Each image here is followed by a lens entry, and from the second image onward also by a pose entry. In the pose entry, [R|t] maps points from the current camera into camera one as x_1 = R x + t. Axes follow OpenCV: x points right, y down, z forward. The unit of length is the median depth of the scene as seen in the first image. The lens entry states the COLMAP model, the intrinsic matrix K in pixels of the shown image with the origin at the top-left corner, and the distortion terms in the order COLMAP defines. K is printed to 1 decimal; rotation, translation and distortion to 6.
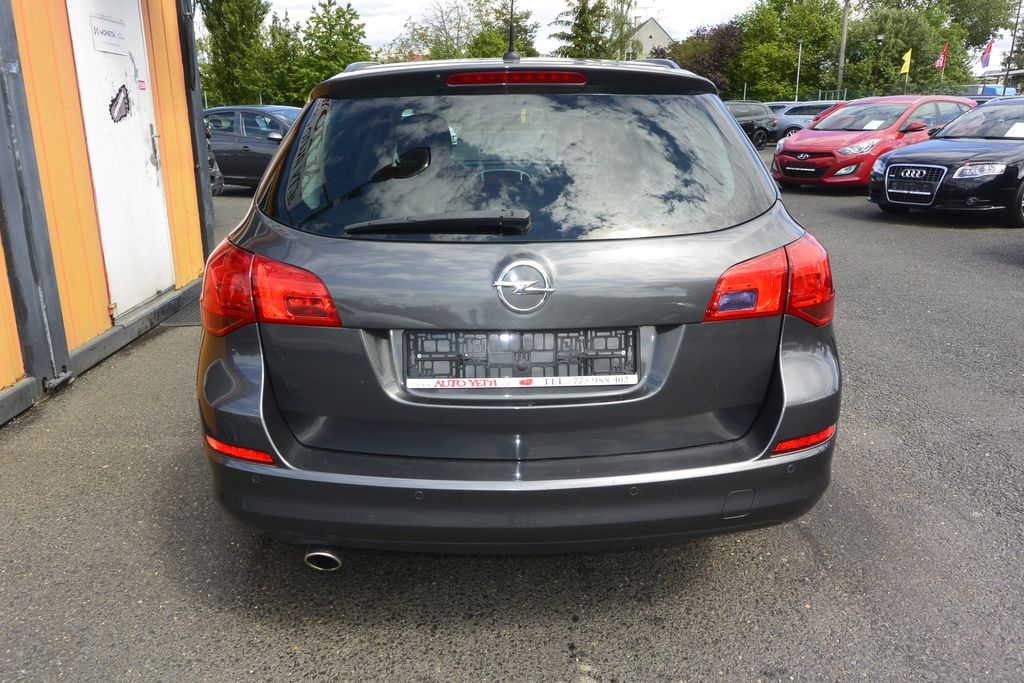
lens RADIAL K [[820.1, 0, 503.4], [0, 820.1, 342.6], [0, 0, 1]] dist [0.023101, -0.013744]
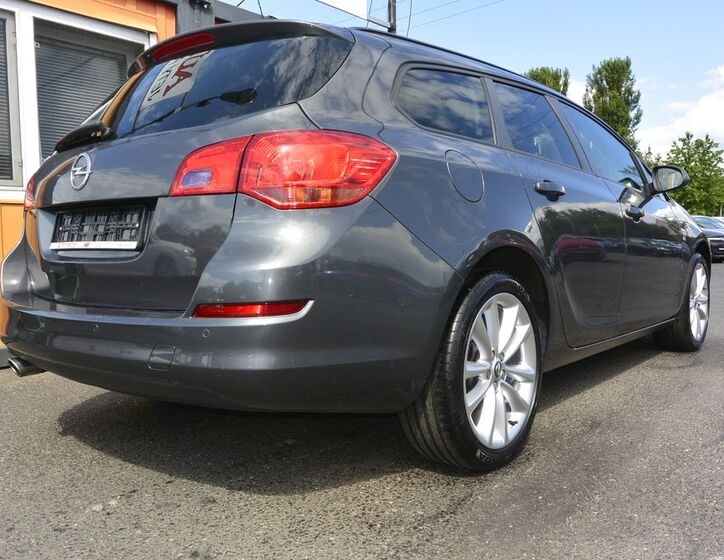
lens RADIAL K [[667.6, 0, 362.0], [0, 667.6, 285.4], [0, 0, 1]] dist [0.010283, 0.000000]
pose [[0.725142, 0.036825, -0.687614, 0.115177], [-0.185907, 0.971958, -0.144001, 0.019441], [0.663029, 0.232253, 0.711653, 0.056761]]
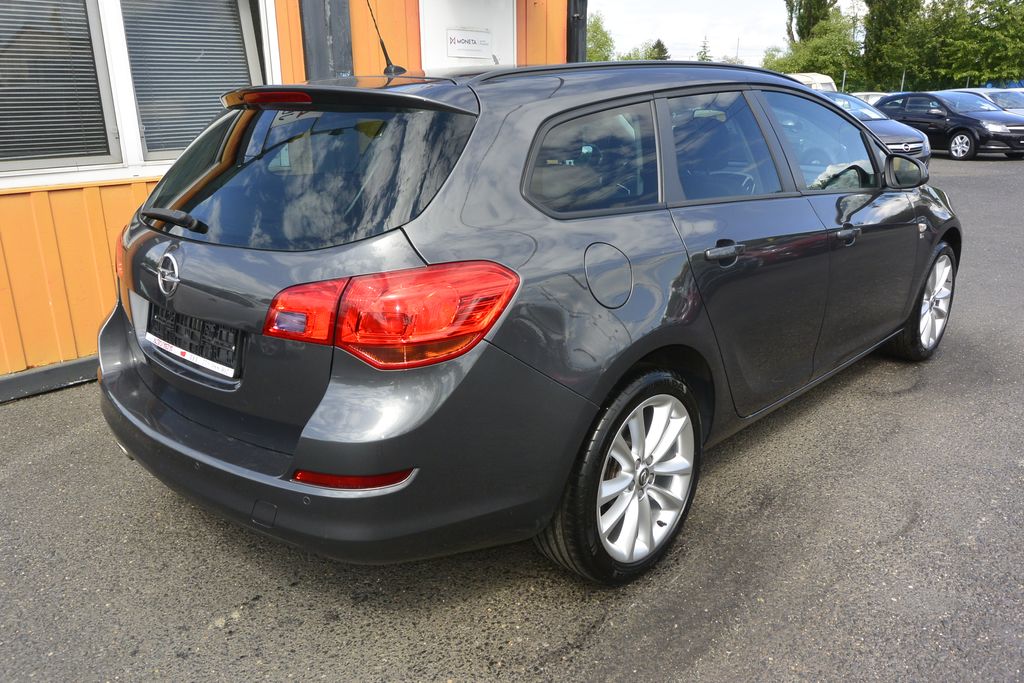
lens RADIAL K [[820.1, 0, 517.3], [0, 820.1, 337.1], [0, 0, 1]] dist [0.023101, -0.013744]
pose [[0.679754, 0.204695, -0.704297, 0.126159], [-0.189108, 0.976712, 0.101351, -0.019590], [0.708641, 0.064295, 0.702633, 0.052290]]
